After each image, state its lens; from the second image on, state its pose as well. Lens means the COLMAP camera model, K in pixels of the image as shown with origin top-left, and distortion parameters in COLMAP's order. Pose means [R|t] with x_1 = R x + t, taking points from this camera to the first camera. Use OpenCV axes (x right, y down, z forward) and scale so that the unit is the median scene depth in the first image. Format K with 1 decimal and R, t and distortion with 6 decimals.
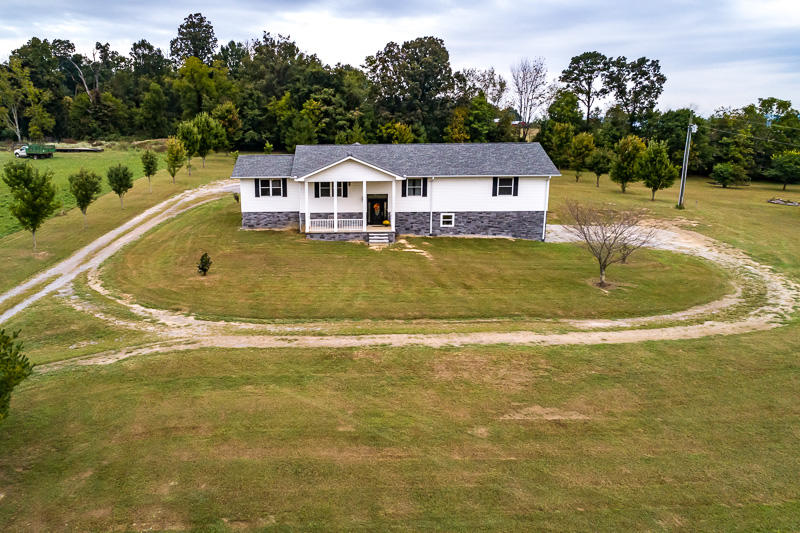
lens RADIAL K [[558.3, 0, 335.0], [0, 558.3, 264.6], [0, 0, 1]] dist [-0.005537, 0.000434]
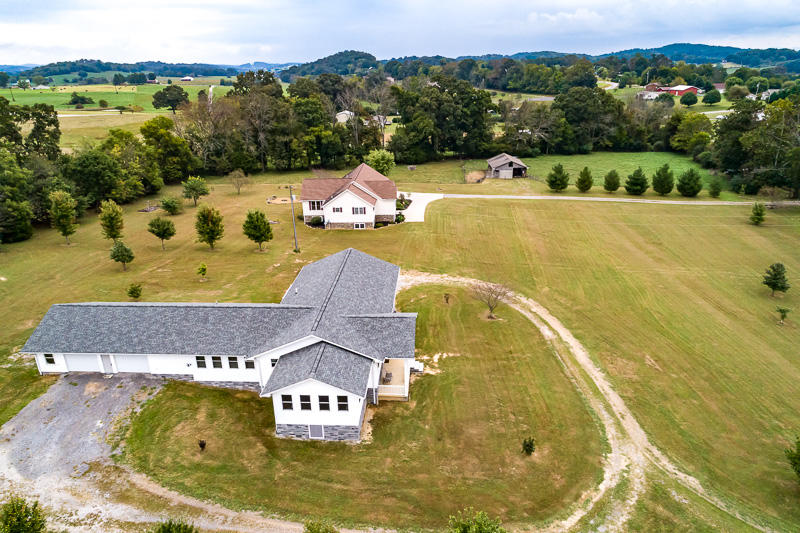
lens RADIAL K [[535.4, 0, 400.0], [0, 535.4, 266.5], [0, 0, 1]] dist [-0.006596, 0.005333]
pose [[0.036702, -0.347129, 0.937099, -0.957412], [0.246109, 0.911988, 0.328188, -0.644502], [-0.968547, 0.218583, 0.118903, 0.839438]]
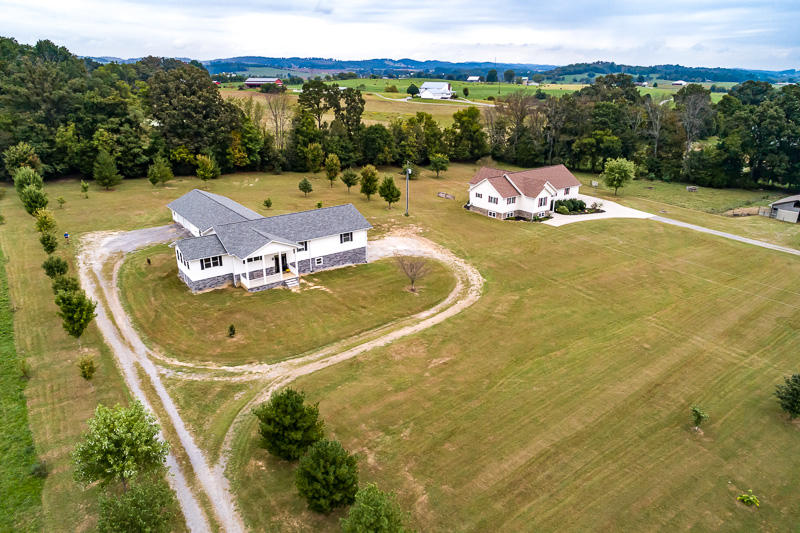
lens RADIAL K [[535.4, 0, 400.0], [0, 535.4, 266.5], [0, 0, 1]] dist [-0.006596, 0.005333]
pose [[0.785642, -0.199618, 0.585594, -0.601244], [0.126880, 0.978386, 0.163289, -0.317513], [-0.605532, -0.053986, 0.793988, -0.483014]]
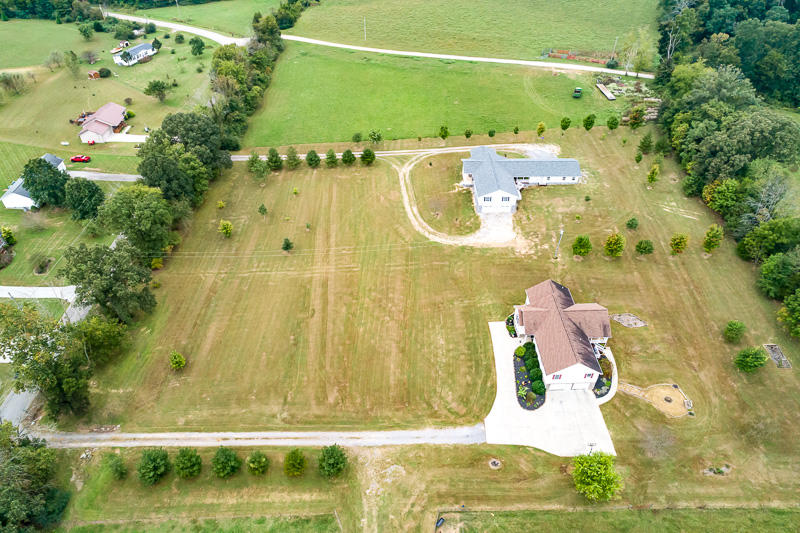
lens RADIAL K [[535.4, 0, 400.0], [0, 535.4, 266.5], [0, 0, 1]] dist [-0.006596, 0.005333]
pose [[0.042026, 0.667534, -0.743392, 3.200965], [-0.228836, 0.730702, 0.643202, -1.912499], [0.972558, 0.143083, 0.183464, -0.022823]]
